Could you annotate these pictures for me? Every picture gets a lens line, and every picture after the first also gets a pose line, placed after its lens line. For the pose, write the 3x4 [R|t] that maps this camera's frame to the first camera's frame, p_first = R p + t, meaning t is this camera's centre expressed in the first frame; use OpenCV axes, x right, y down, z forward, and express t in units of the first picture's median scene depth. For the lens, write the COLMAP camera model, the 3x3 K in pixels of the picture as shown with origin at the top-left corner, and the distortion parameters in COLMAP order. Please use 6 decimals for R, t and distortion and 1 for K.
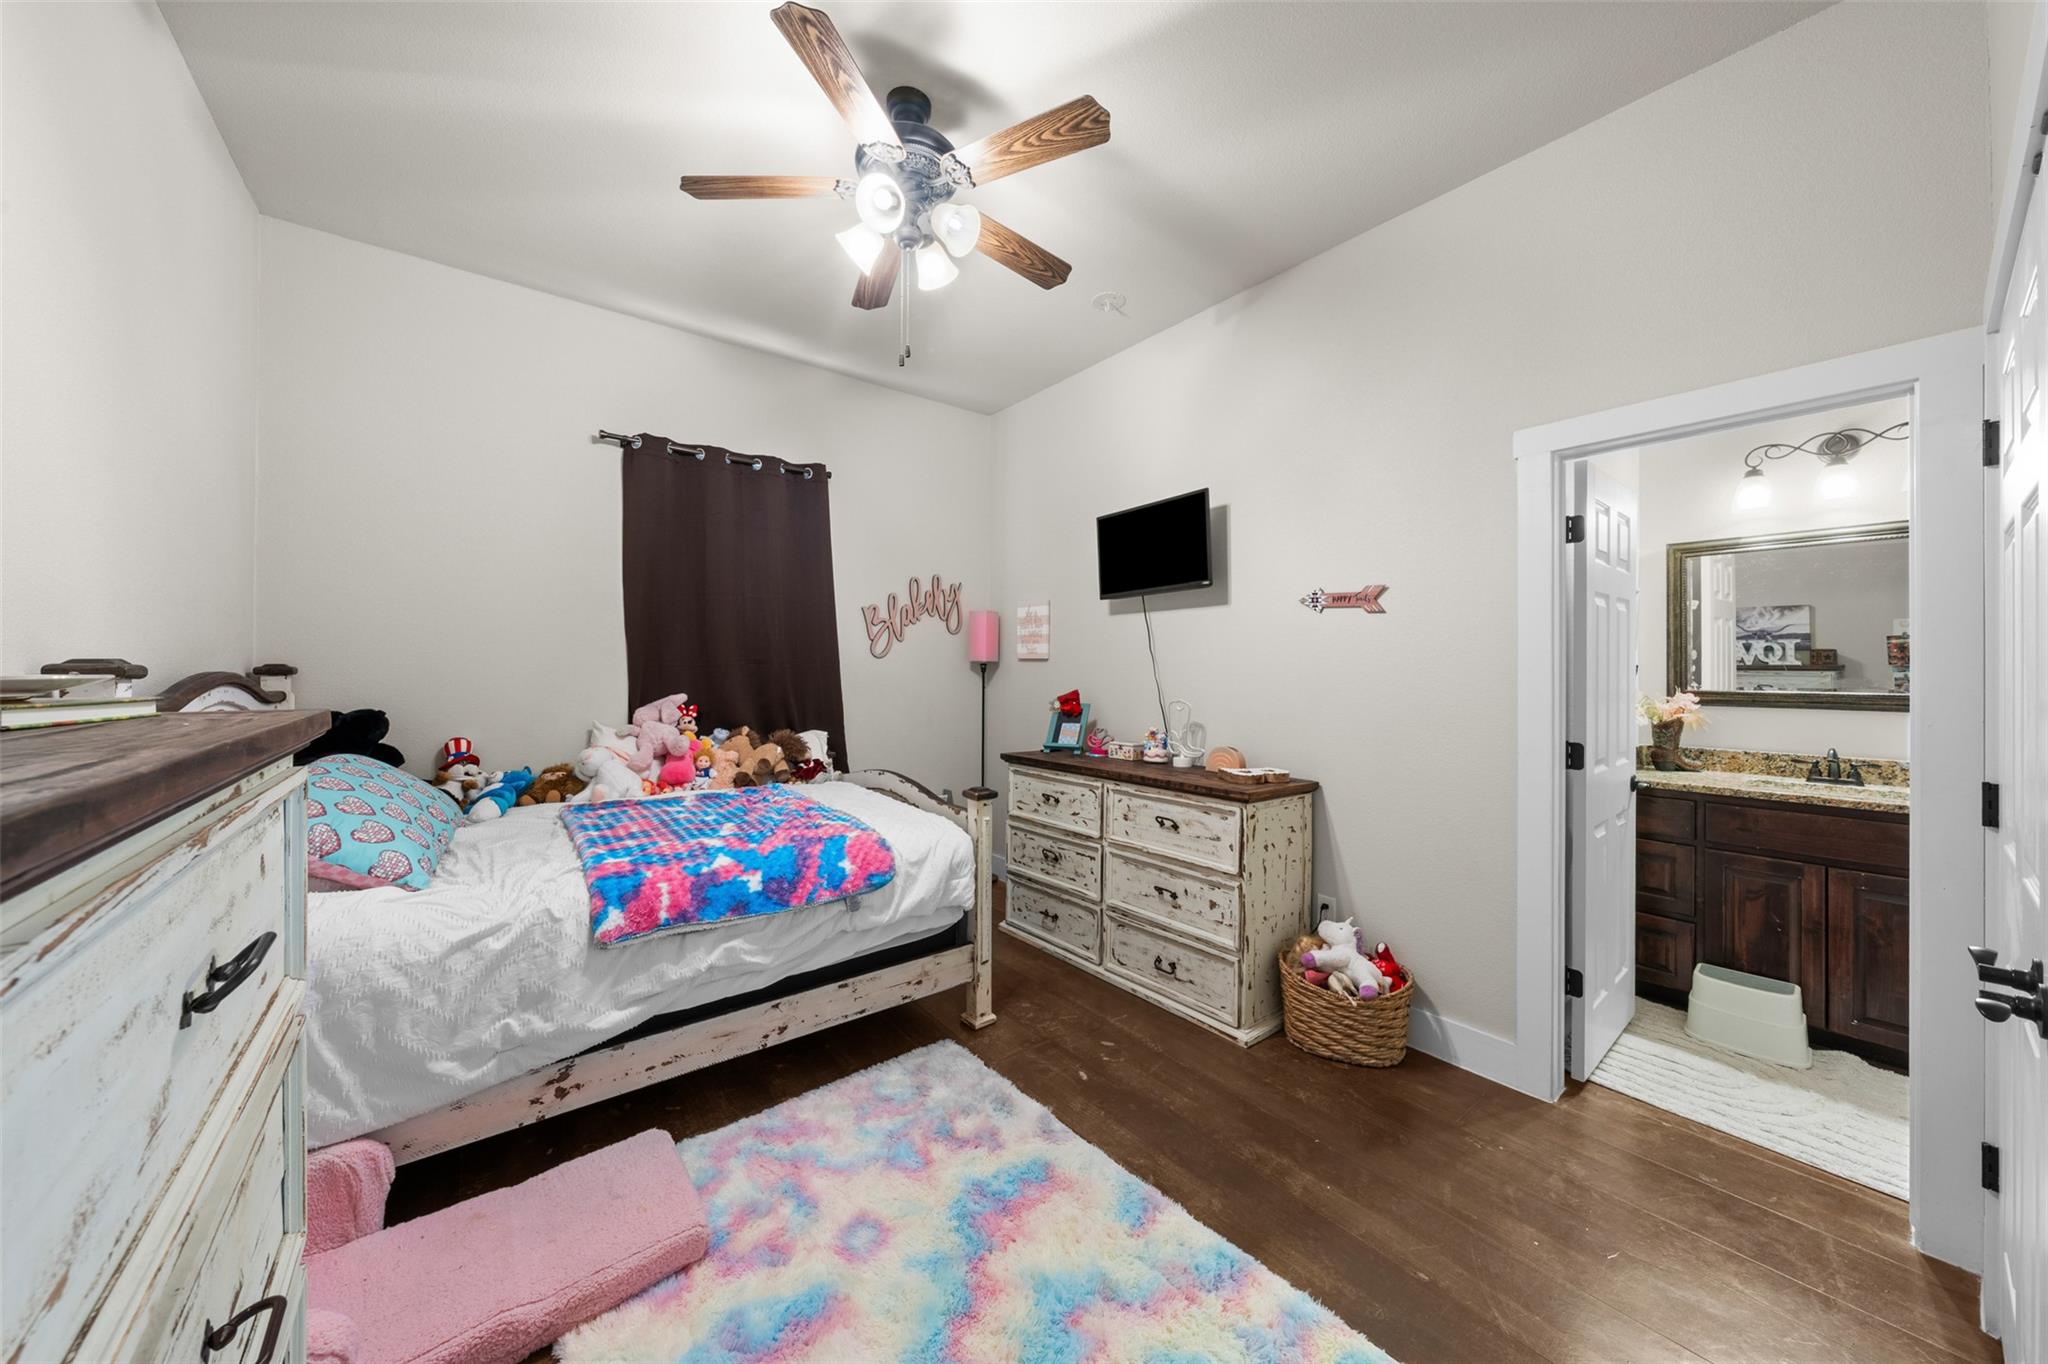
lens RADIAL K [[708.8, 0, 1025.6], [0, 708.8, 670.0], [0, 0, 1]] dist [-0.003271, -0.000263]
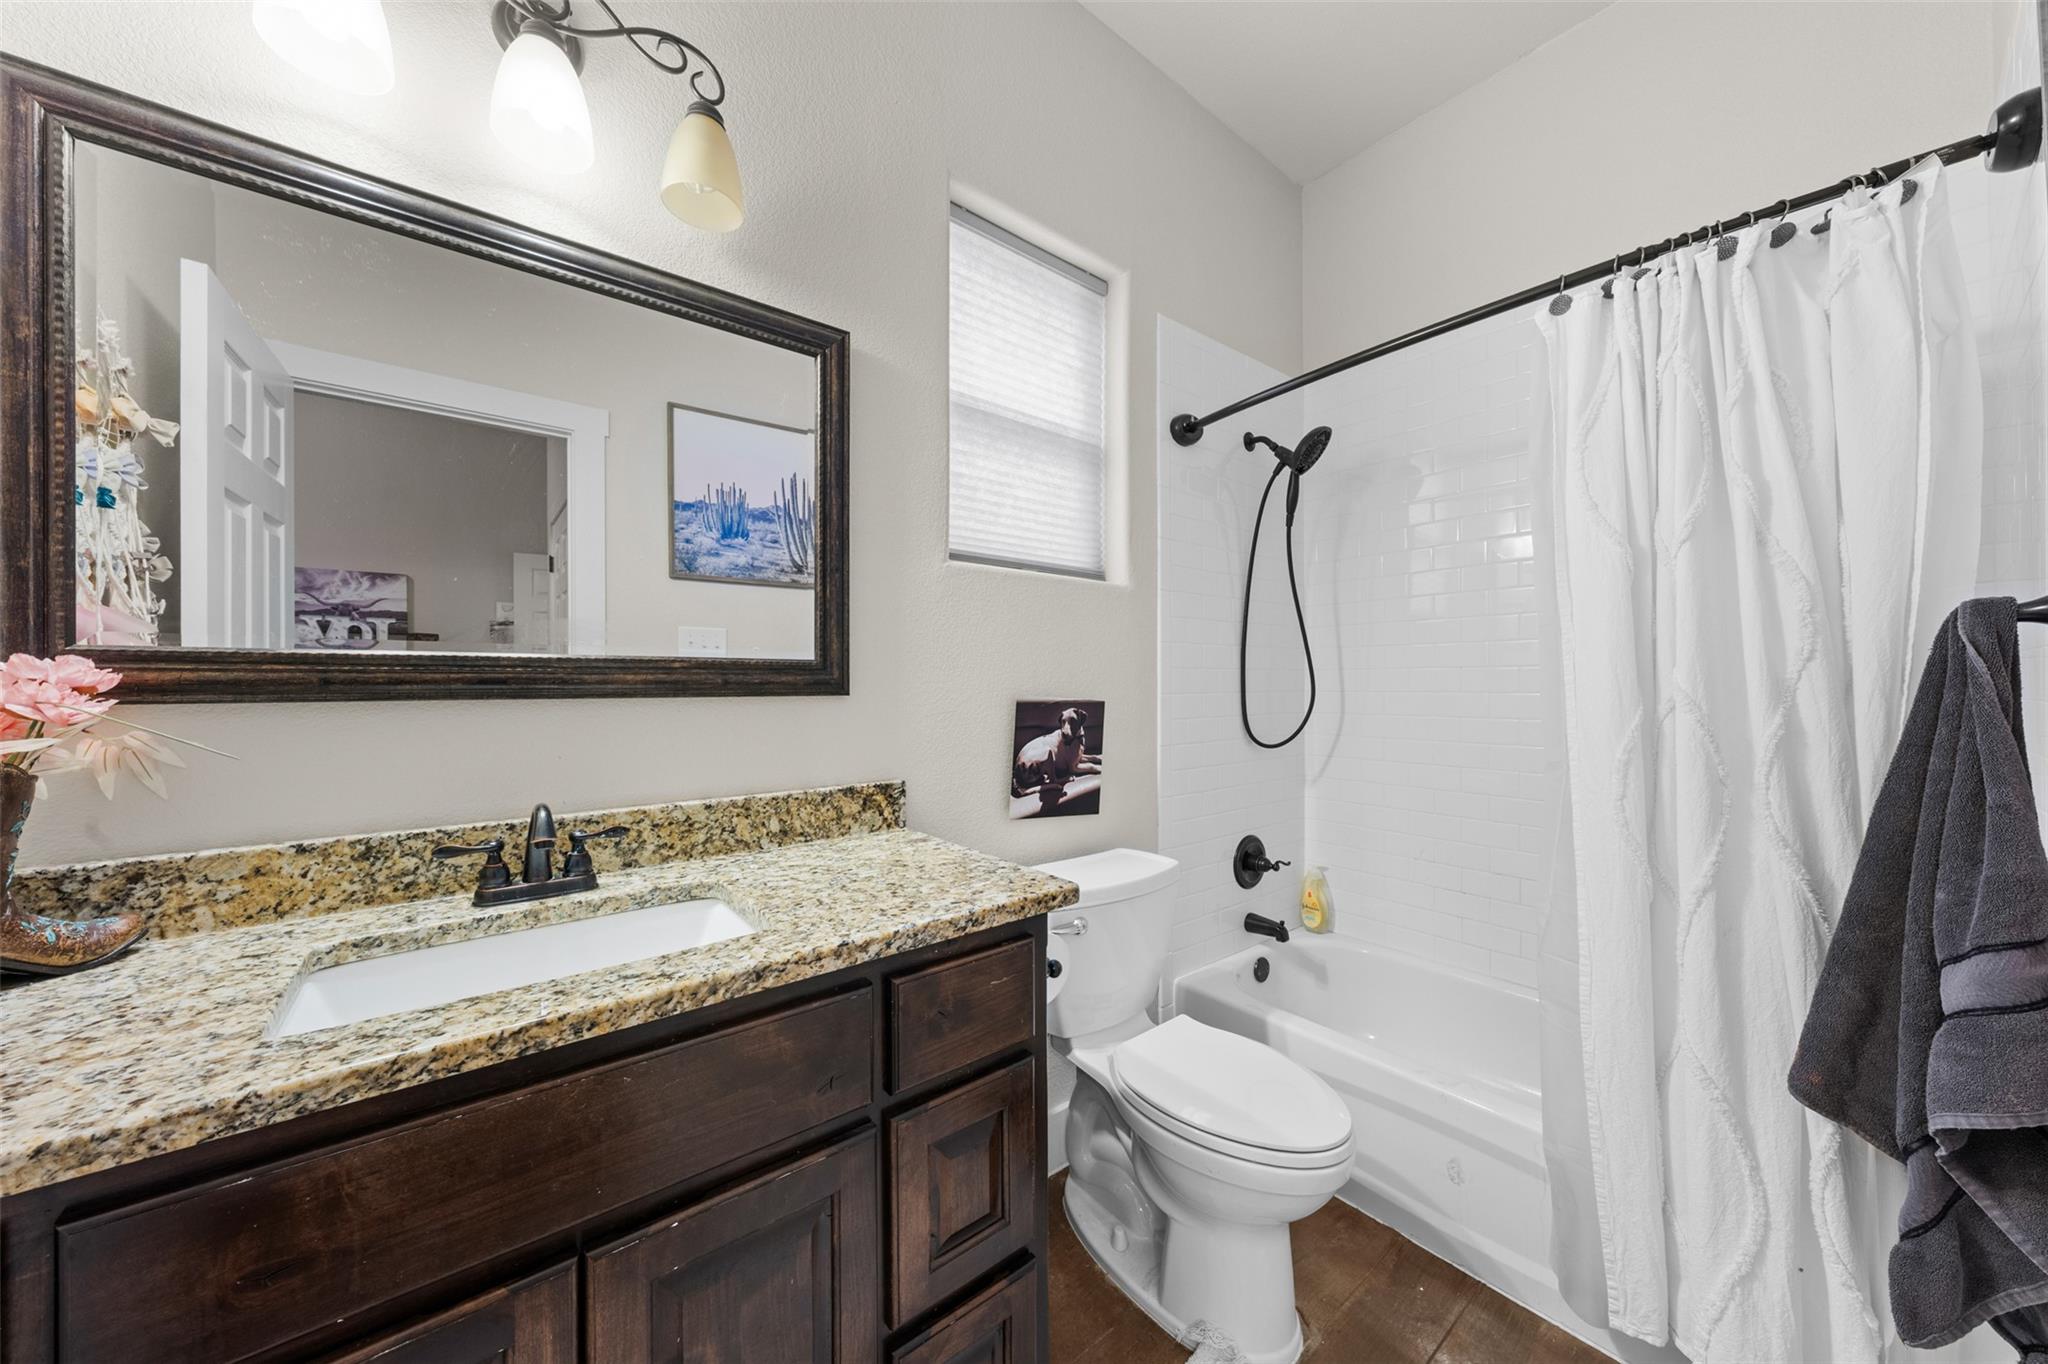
lens RADIAL K [[708.8, 0, 1031.4], [0, 708.8, 668.8], [0, 0, 1]] dist [-0.003271, -0.000263]
pose [[-0.008295, 0.013837, 0.999870, 0.681511], [0.005422, 0.999890, -0.013793, 0.041799], [-0.999951, 0.005307, -0.008369, 0.657584]]
